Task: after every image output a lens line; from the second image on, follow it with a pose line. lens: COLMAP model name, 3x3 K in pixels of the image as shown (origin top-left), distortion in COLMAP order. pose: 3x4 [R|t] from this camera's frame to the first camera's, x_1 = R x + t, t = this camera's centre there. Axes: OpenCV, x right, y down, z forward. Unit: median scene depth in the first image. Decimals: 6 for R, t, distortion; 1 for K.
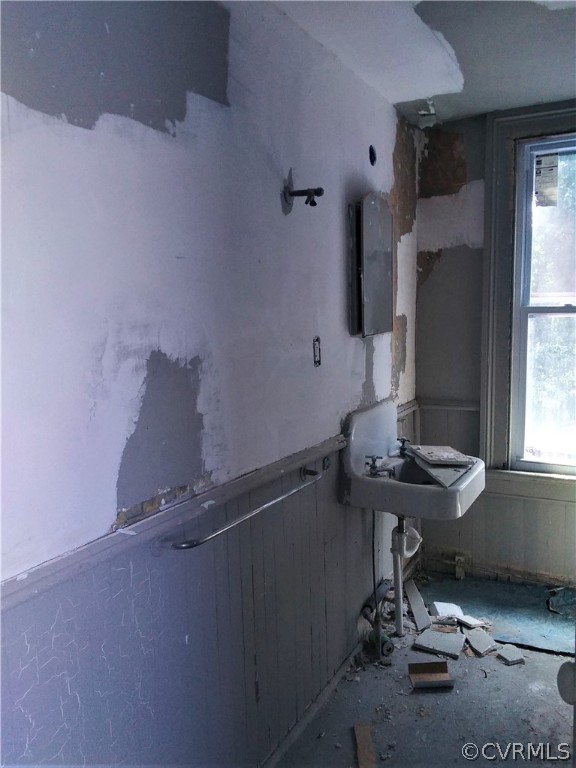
lens RADIAL K [[616.7, 0, 290.8], [0, 616.7, 387.3], [0, 0, 1]] dist [0.012862, -0.030614]
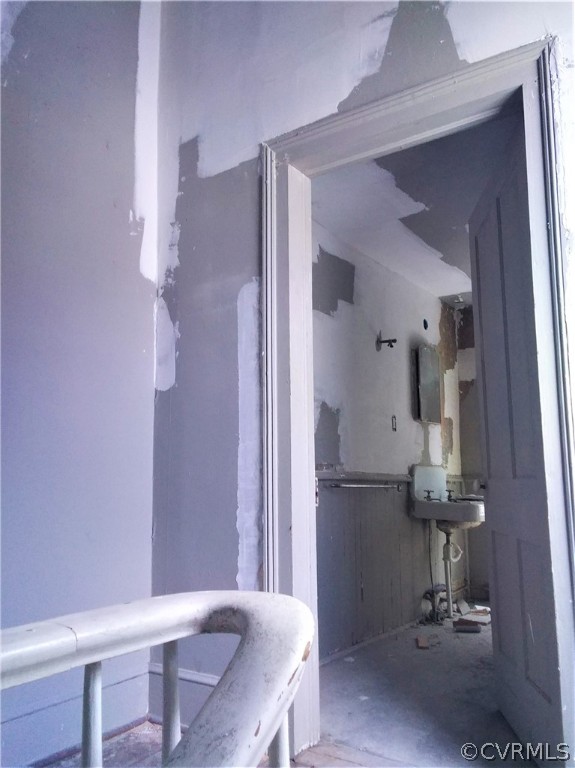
lens RADIAL K [[616.7, 0, 284.3], [0, 616.7, 383.9], [0, 0, 1]] dist [0.012862, -0.030614]
pose [[0.989792, 0.005320, -0.142421, -0.017634], [-0.043017, 0.963848, -0.262958, 0.278337], [0.135873, 0.266400, 0.954238, -0.716396]]
